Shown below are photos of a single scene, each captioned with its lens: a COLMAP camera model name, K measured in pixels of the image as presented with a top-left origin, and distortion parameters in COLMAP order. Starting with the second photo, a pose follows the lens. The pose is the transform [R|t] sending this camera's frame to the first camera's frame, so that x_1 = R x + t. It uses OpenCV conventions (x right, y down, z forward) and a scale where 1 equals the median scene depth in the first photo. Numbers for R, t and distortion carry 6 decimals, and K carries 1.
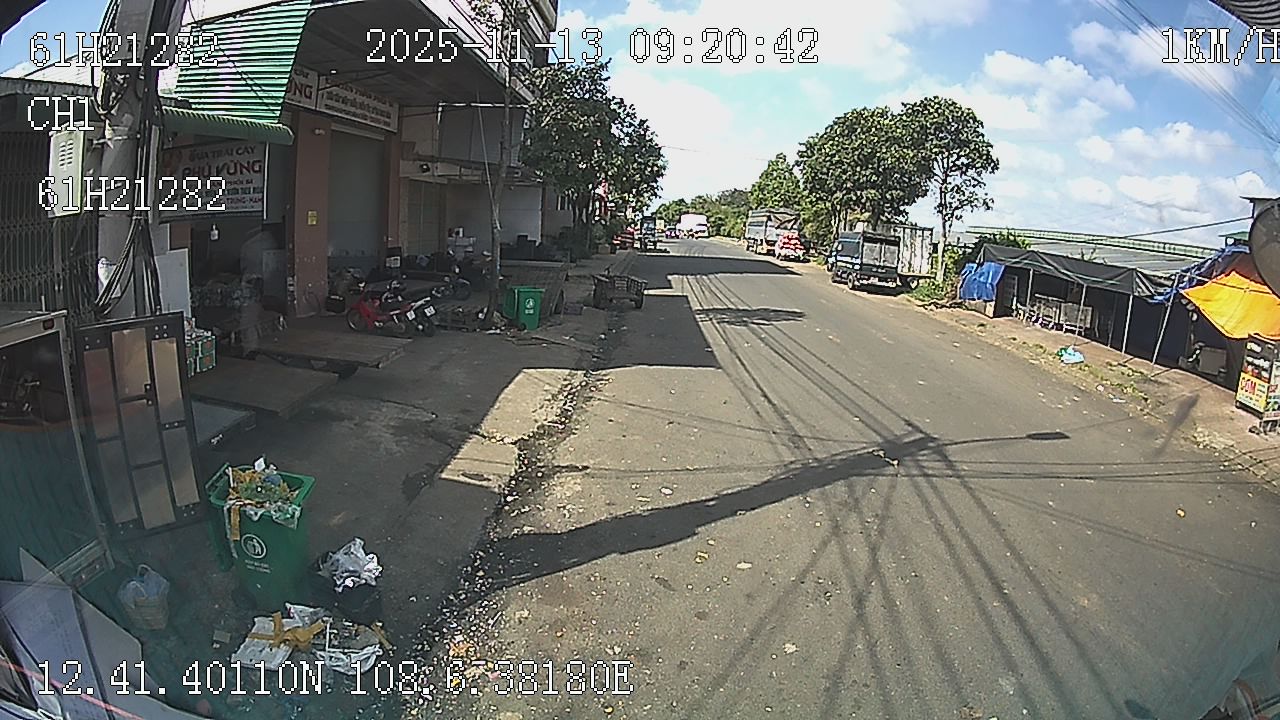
lens RADIAL K [[671.0, 0, 640.0], [0, 671.0, 360.0], [0, 0, 1]] dist [-0.334626, 0.104981]
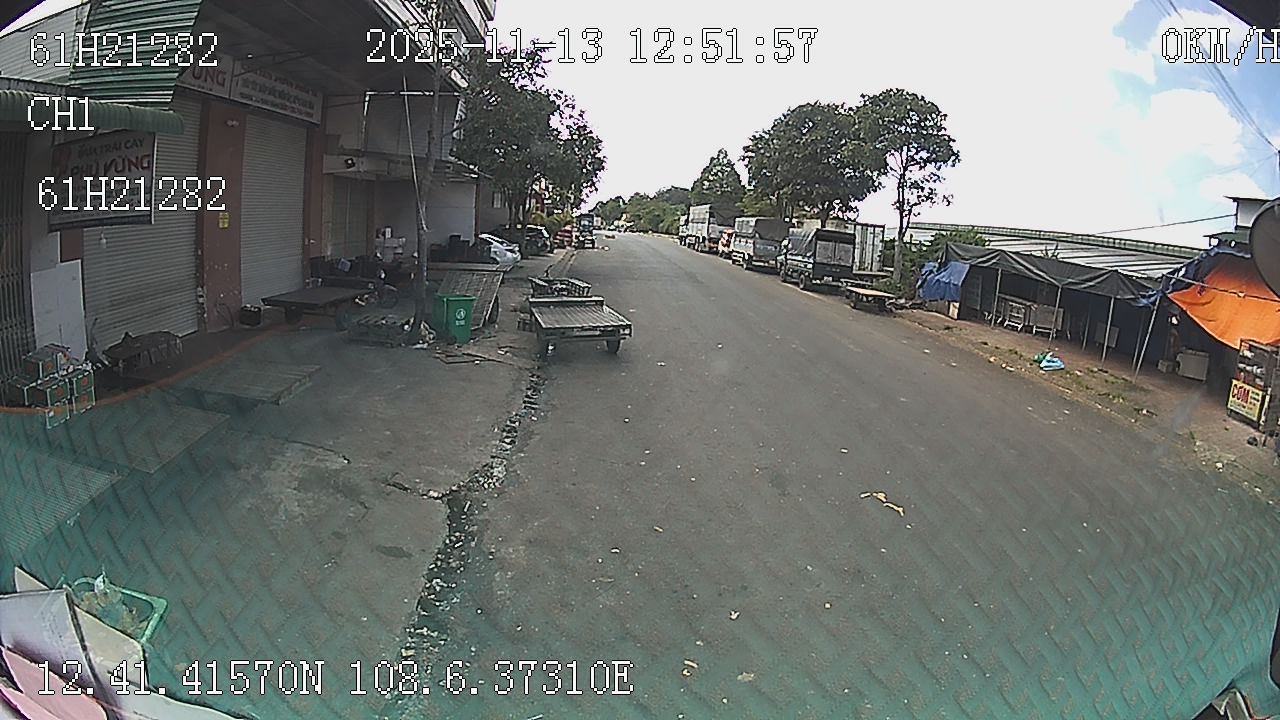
lens RADIAL K [[671.0, 0, 640.0], [0, 671.0, 360.0], [0, 0, 1]] dist [-0.334626, 0.104981]
pose [[0.995504, -0.011976, 0.093964, -0.005534], [0.011556, 0.999921, 0.005015, -0.011983], [-0.094017, -0.003907, 0.995563, 0.053085]]
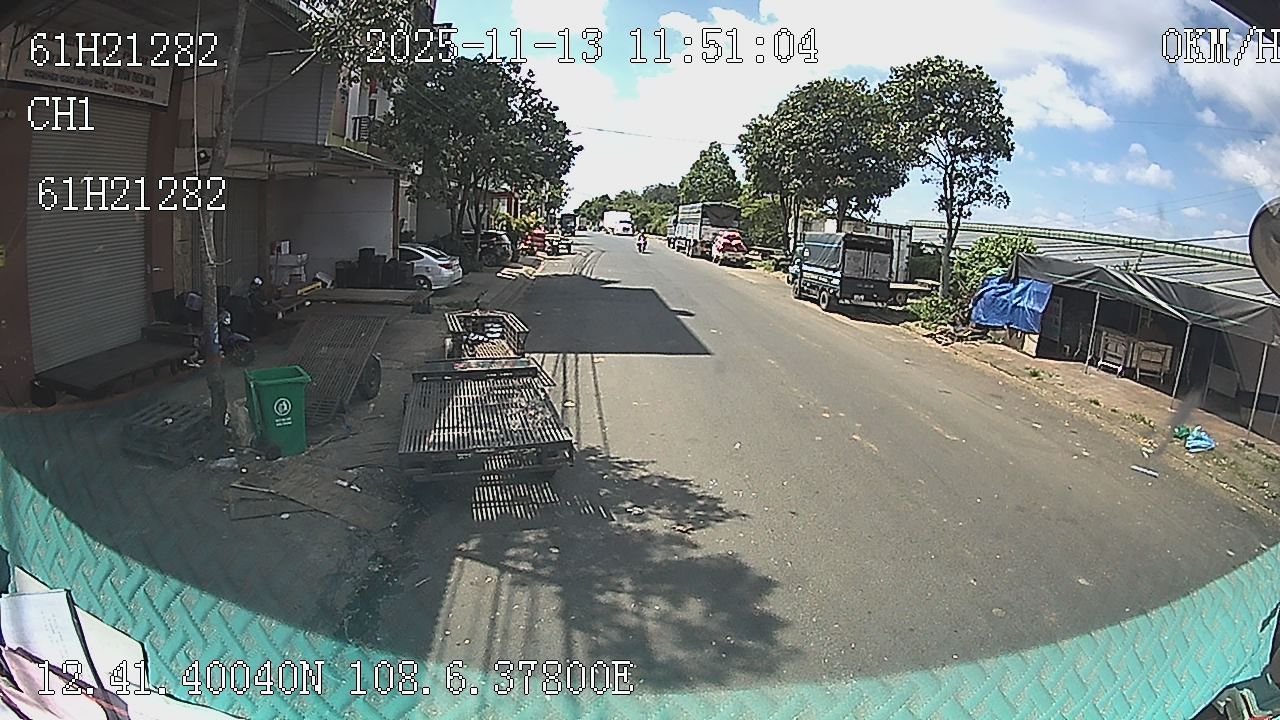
lens RADIAL K [[671.0, 0, 640.0], [0, 671.0, 360.0], [0, 0, 1]] dist [-0.334626, 0.104981]
pose [[0.993786, -0.020871, 0.109329, 0.027947], [0.020307, 0.999774, 0.006274, -0.058379], [-0.109435, -0.004015, 0.993986, 0.258095]]
